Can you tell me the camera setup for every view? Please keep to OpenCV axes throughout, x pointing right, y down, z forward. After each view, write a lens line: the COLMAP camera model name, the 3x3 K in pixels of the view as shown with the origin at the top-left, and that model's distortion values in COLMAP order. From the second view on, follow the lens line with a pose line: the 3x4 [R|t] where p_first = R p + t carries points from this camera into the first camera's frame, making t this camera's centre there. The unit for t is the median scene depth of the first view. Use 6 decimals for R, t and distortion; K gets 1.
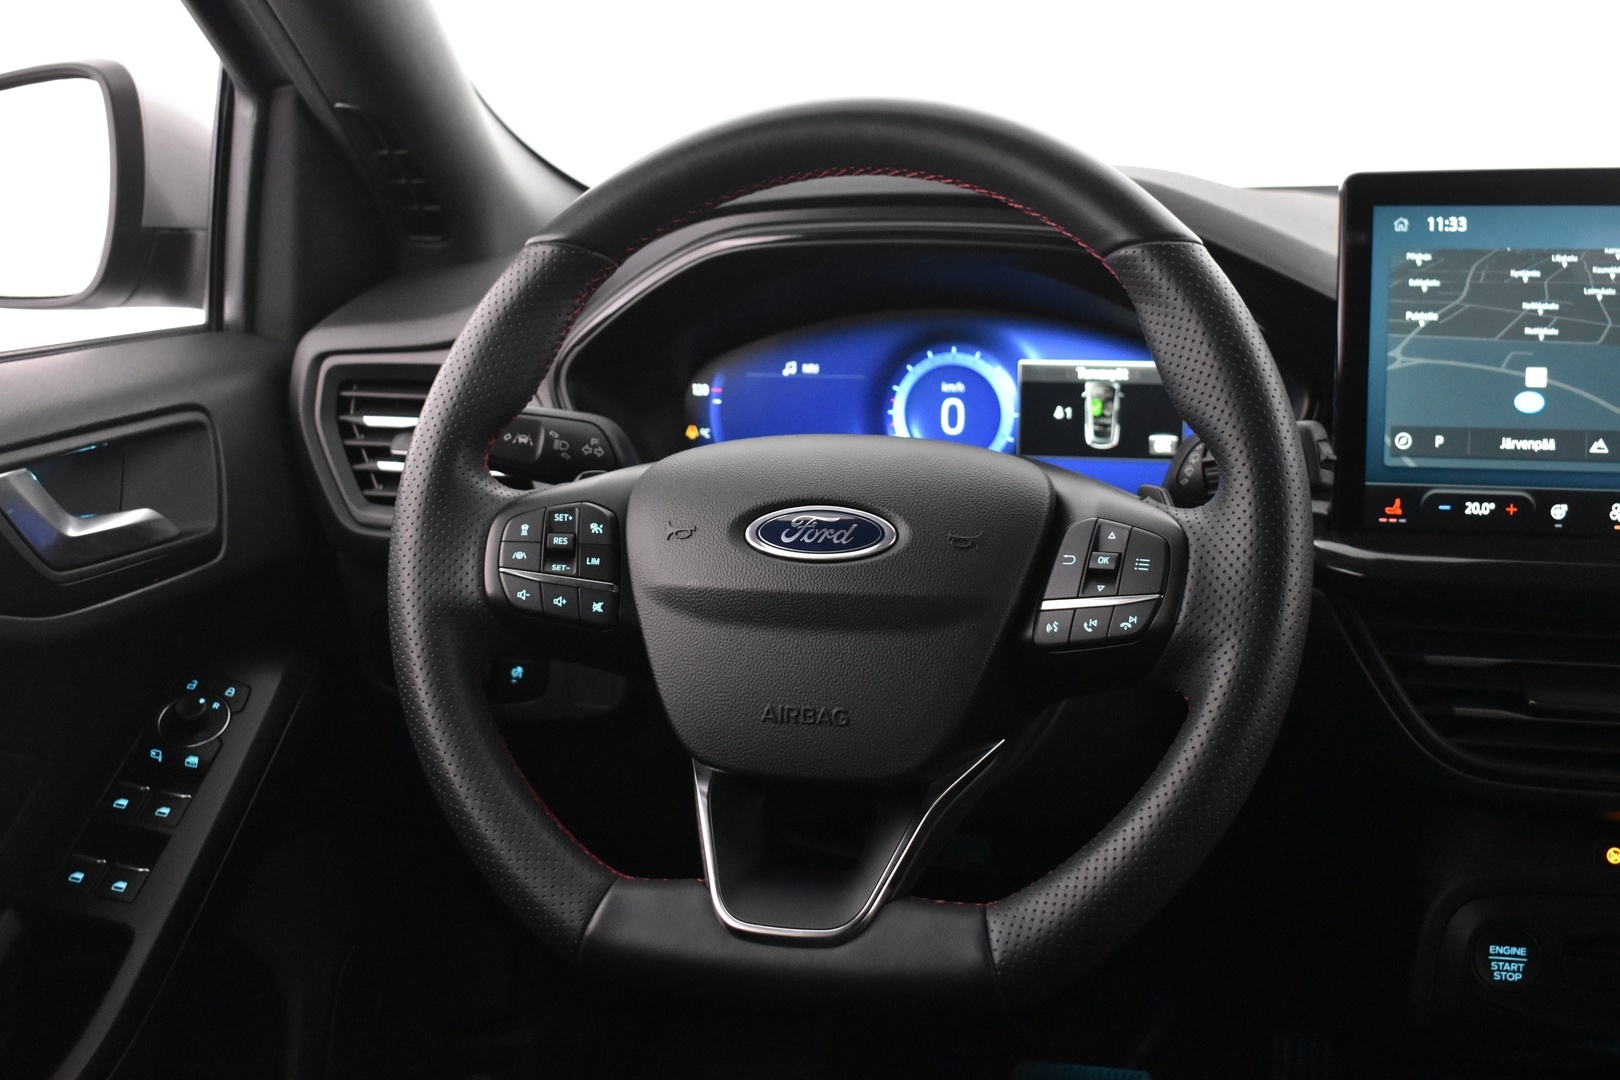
lens RADIAL K [[2071.2, 0, 799.3], [0, 2071.2, 514.0], [0, 0, 1]] dist [-0.062768, 0.000000]
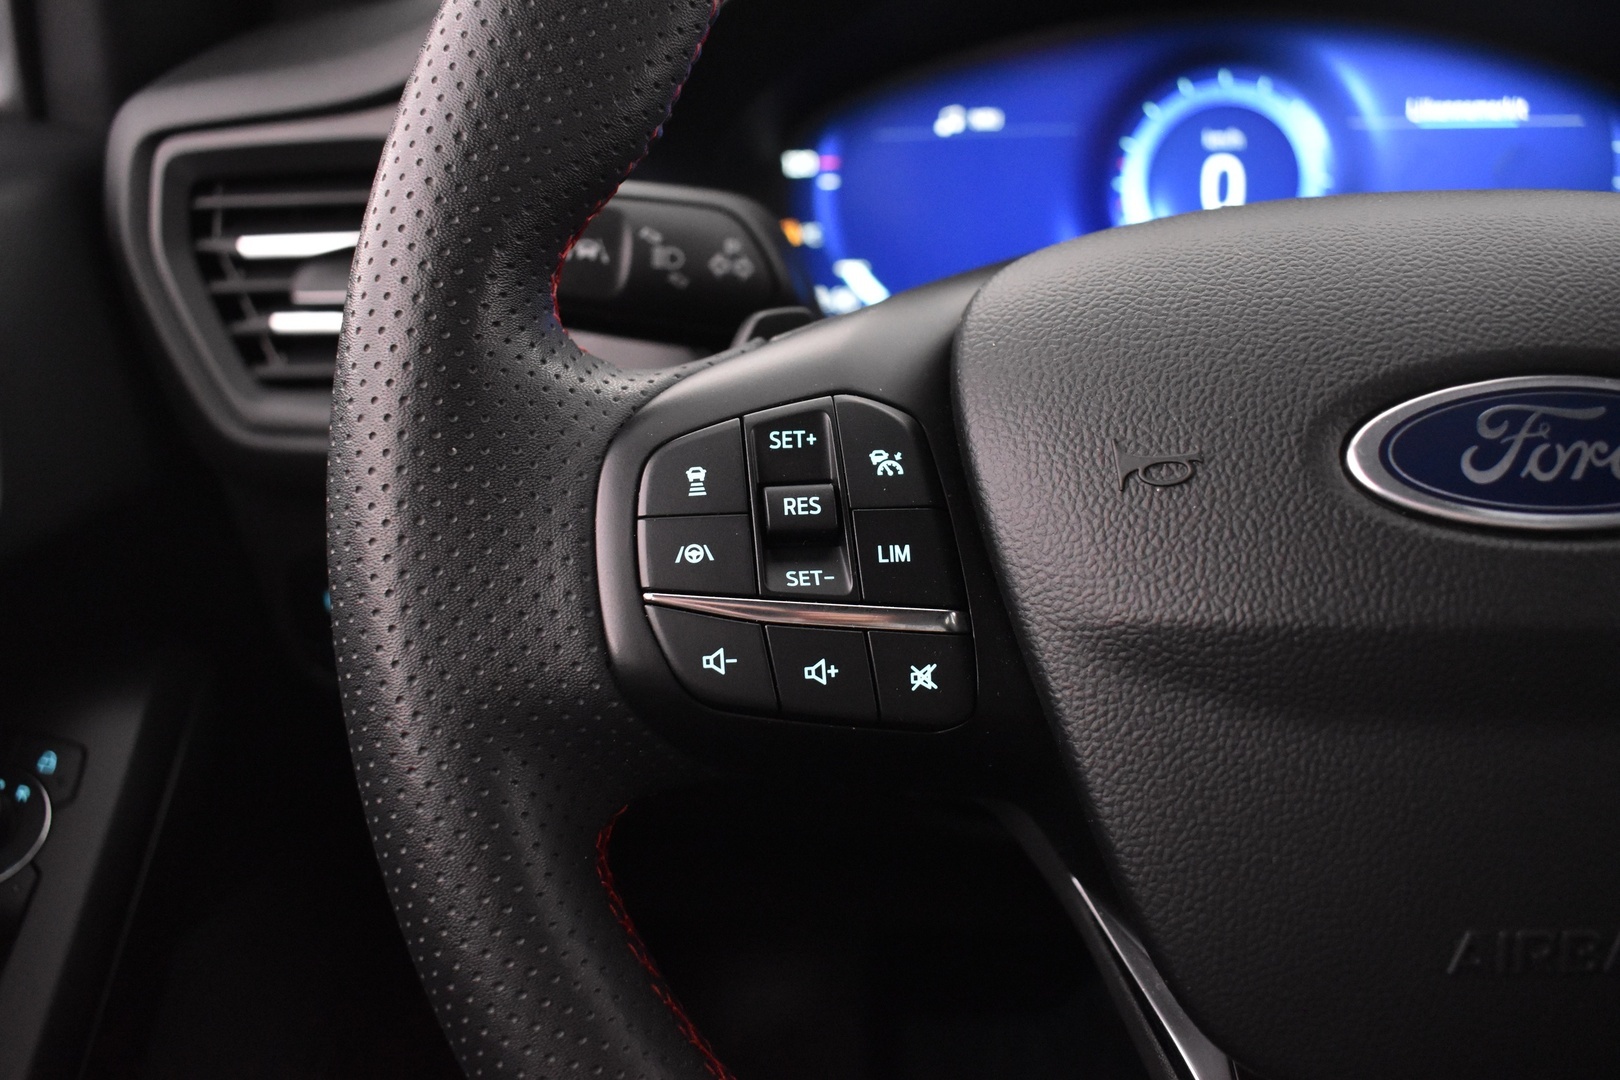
lens RADIAL K [[1421.7, 0, 811.3], [0, 1421.7, 532.5], [0, 0, 1]] dist [-0.098803, 0.002673]
pose [[0.985176, -0.084158, 0.149485, -0.144447], [0.060827, 0.986148, 0.154312, -0.020473], [-0.160401, -0.142932, 0.976648, 0.711190]]
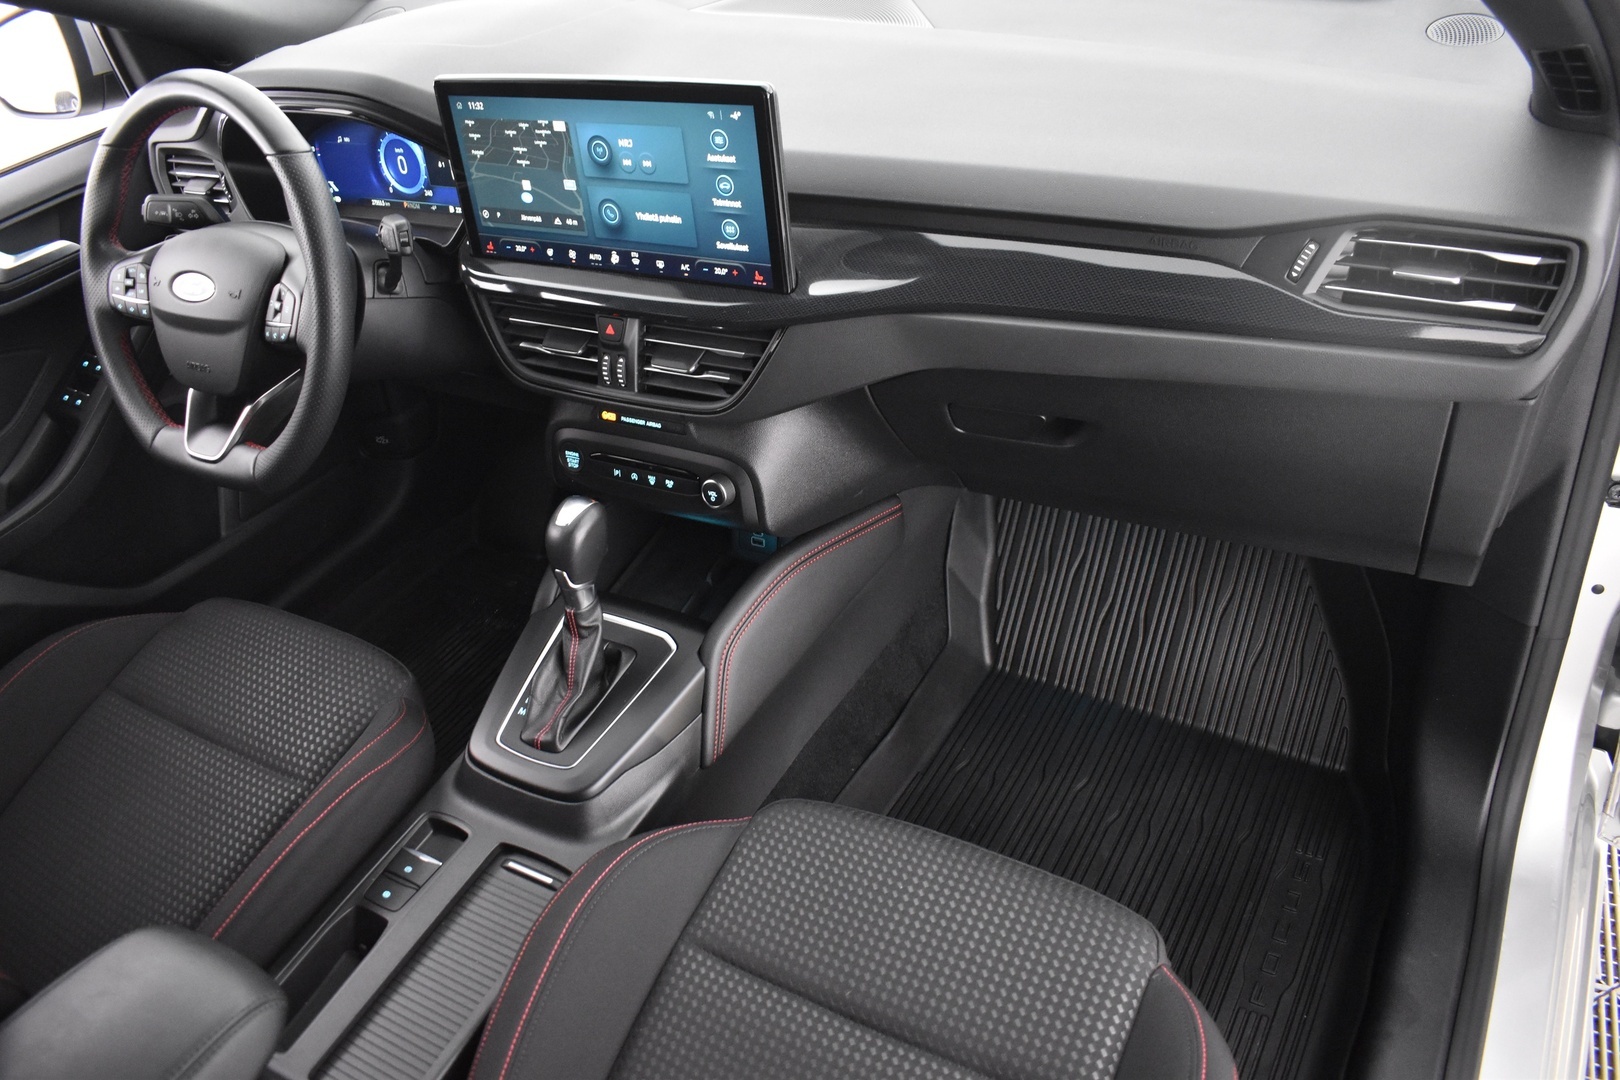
lens RADIAL K [[1251.4, 0, 799.4], [0, 1251.4, 532.2], [0, 0, 1]] dist [-0.092446, -0.001486]
pose [[0.962692, 0.059017, -0.264084, 0.928476], [0.062769, 0.900603, 0.430085, -0.255905], [0.263217, -0.430616, 0.863300, -0.083493]]
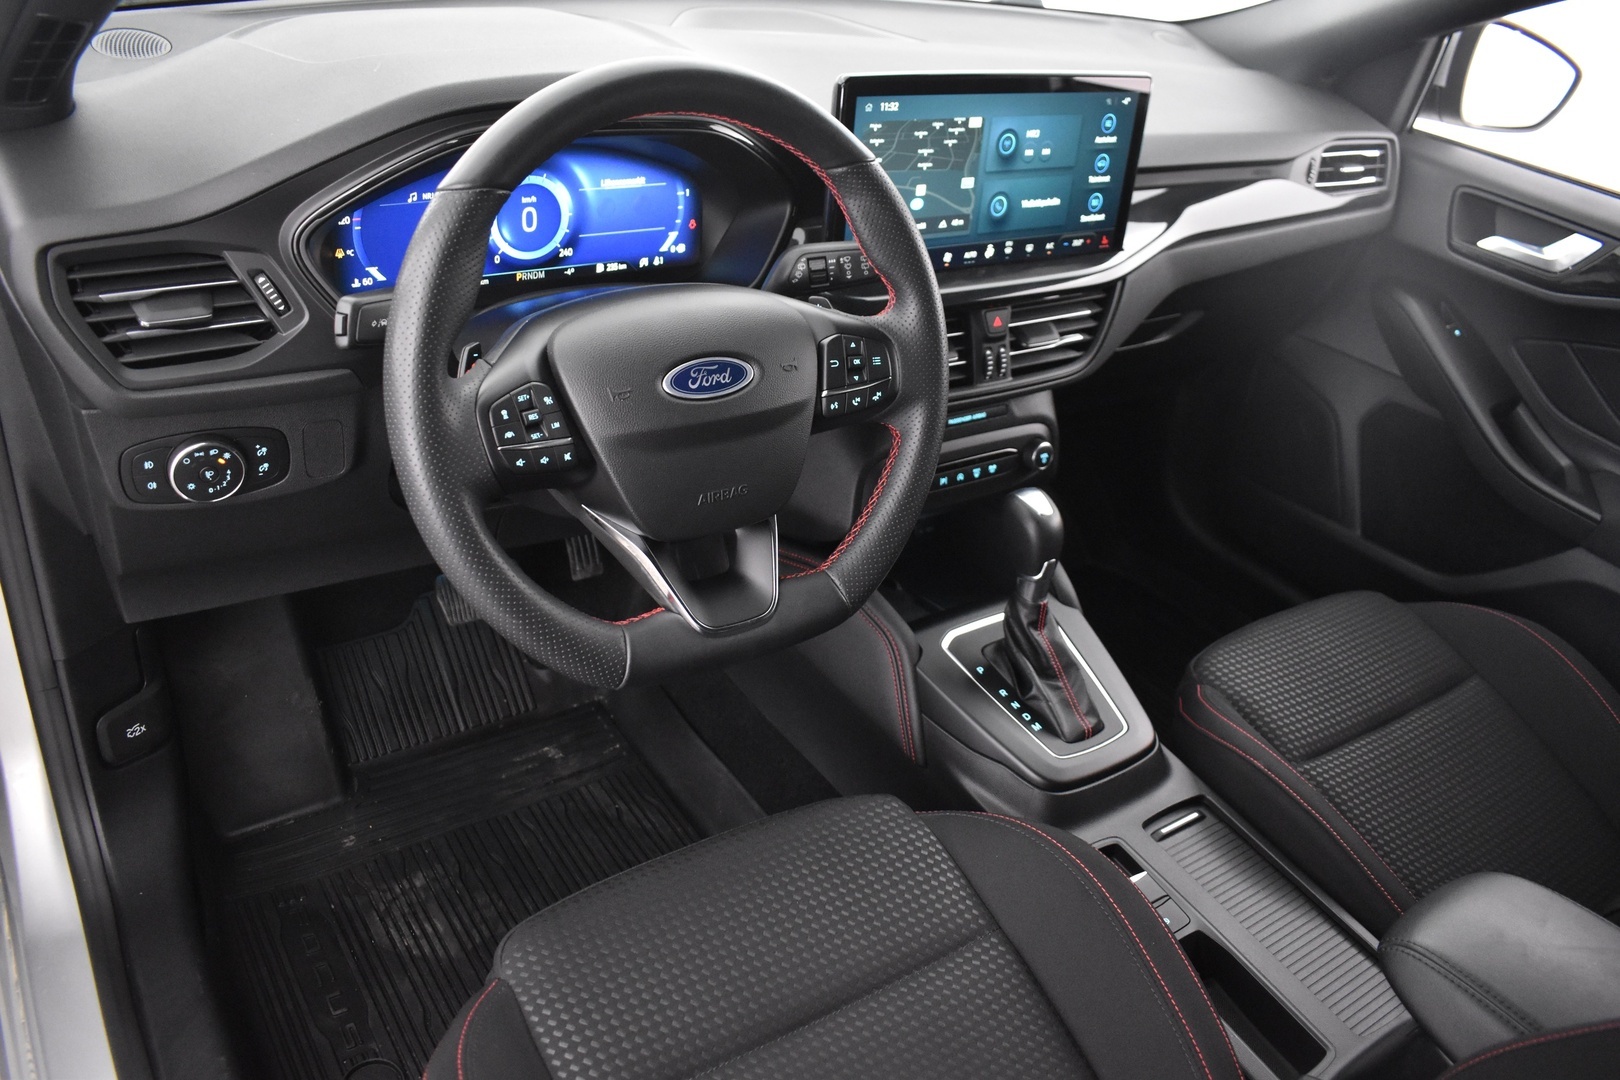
lens RADIAL K [[1251.4, 0, 813.3], [0, 1251.4, 525.2], [0, 0, 1]] dist [-0.092446, -0.001486]
pose [[0.652745, -0.310727, 0.690922, -0.553890], [0.012234, 0.916218, 0.400492, -0.235071], [-0.757479, -0.252967, 0.601858, 0.330153]]
